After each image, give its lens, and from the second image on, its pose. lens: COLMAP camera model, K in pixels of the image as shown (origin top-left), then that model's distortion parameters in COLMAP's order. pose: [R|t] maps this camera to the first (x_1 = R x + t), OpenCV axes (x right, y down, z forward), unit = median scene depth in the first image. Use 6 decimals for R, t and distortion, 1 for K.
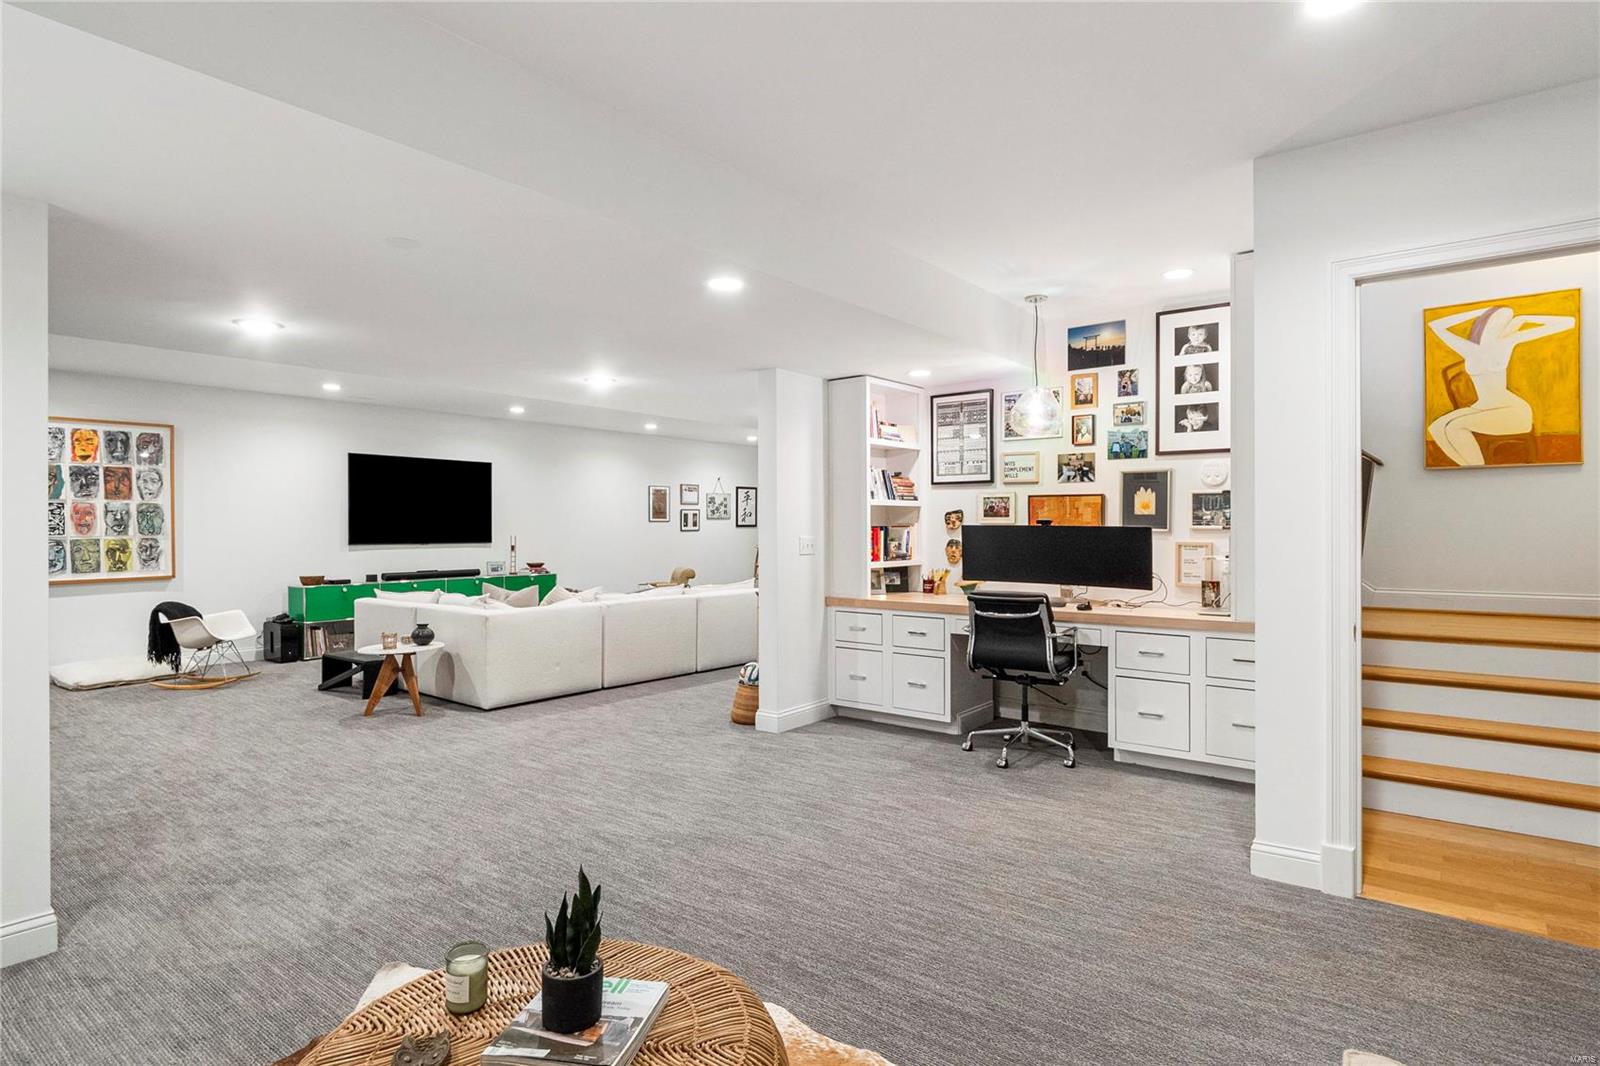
lens RADIAL K [[835.5, 0, 805.4], [0, 835.5, 529.8], [0, 0, 1]] dist [-0.004983, -0.000230]
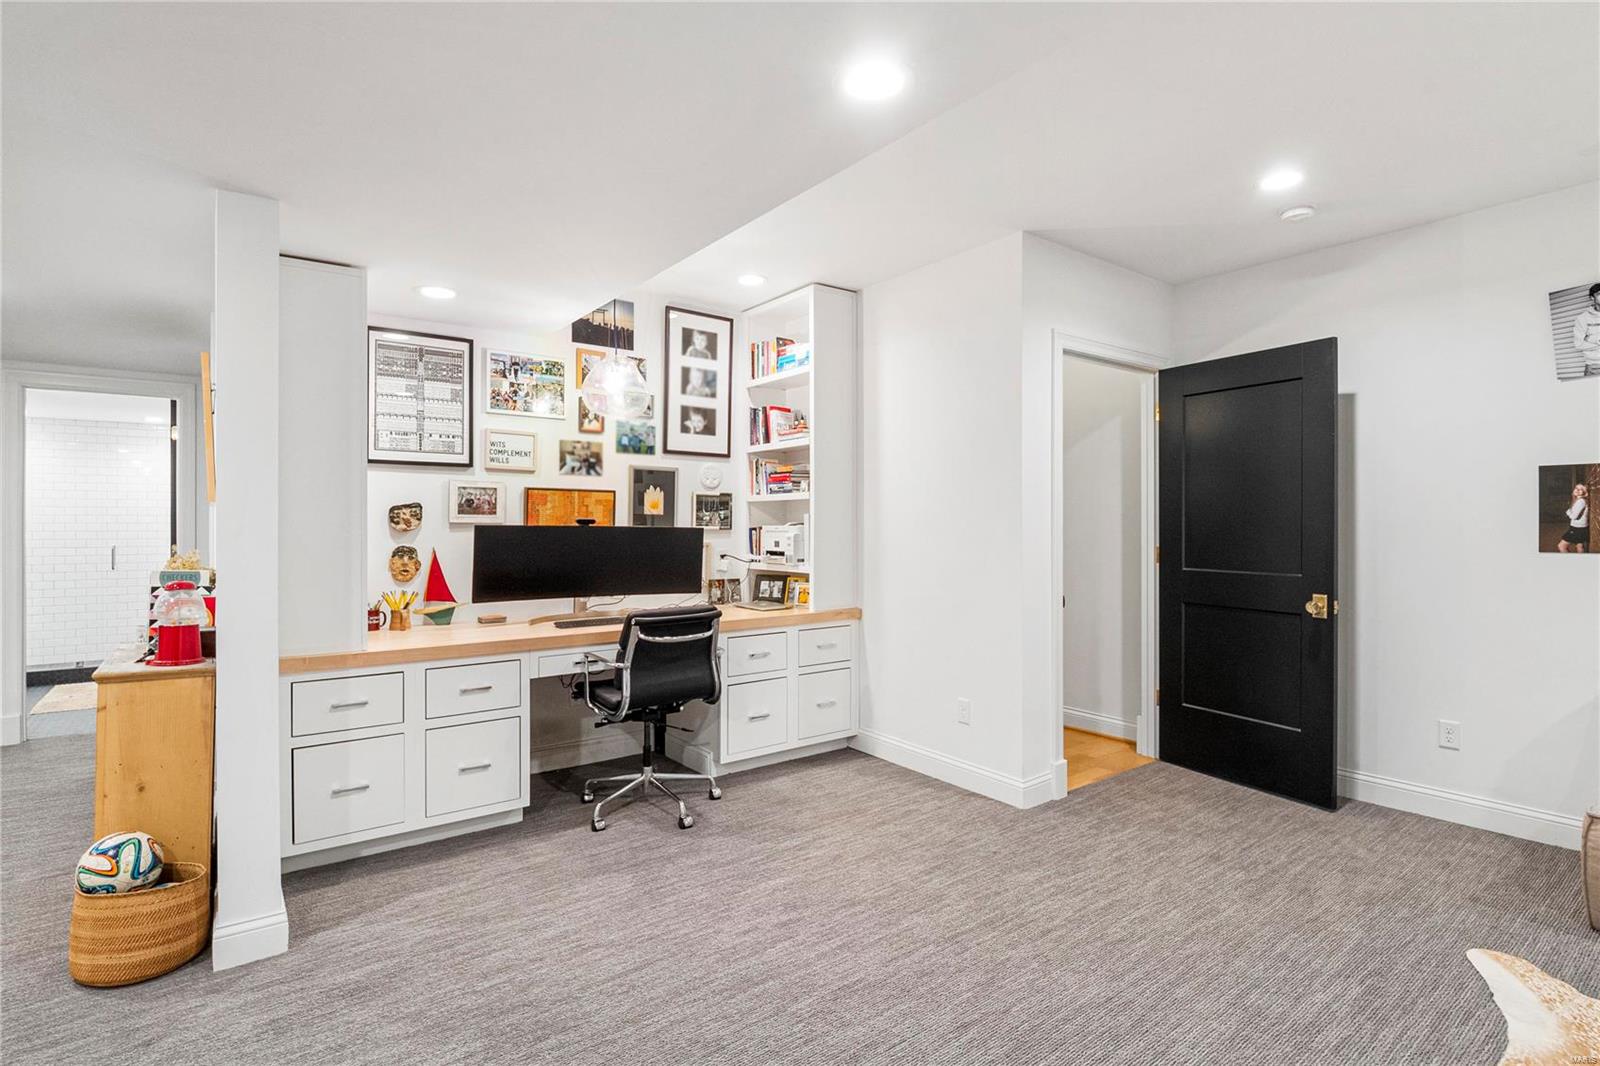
lens RADIAL K [[773.3, 0, 805.8], [0, 773.3, 524.5], [0, 0, 1]] dist [-0.006556, -0.000857]
pose [[0.265675, 0.000851, 0.964062, -0.389589], [0.000502, 0.999999, -0.001021, -0.005919], [-0.964062, 0.000755, 0.265675, 0.593666]]
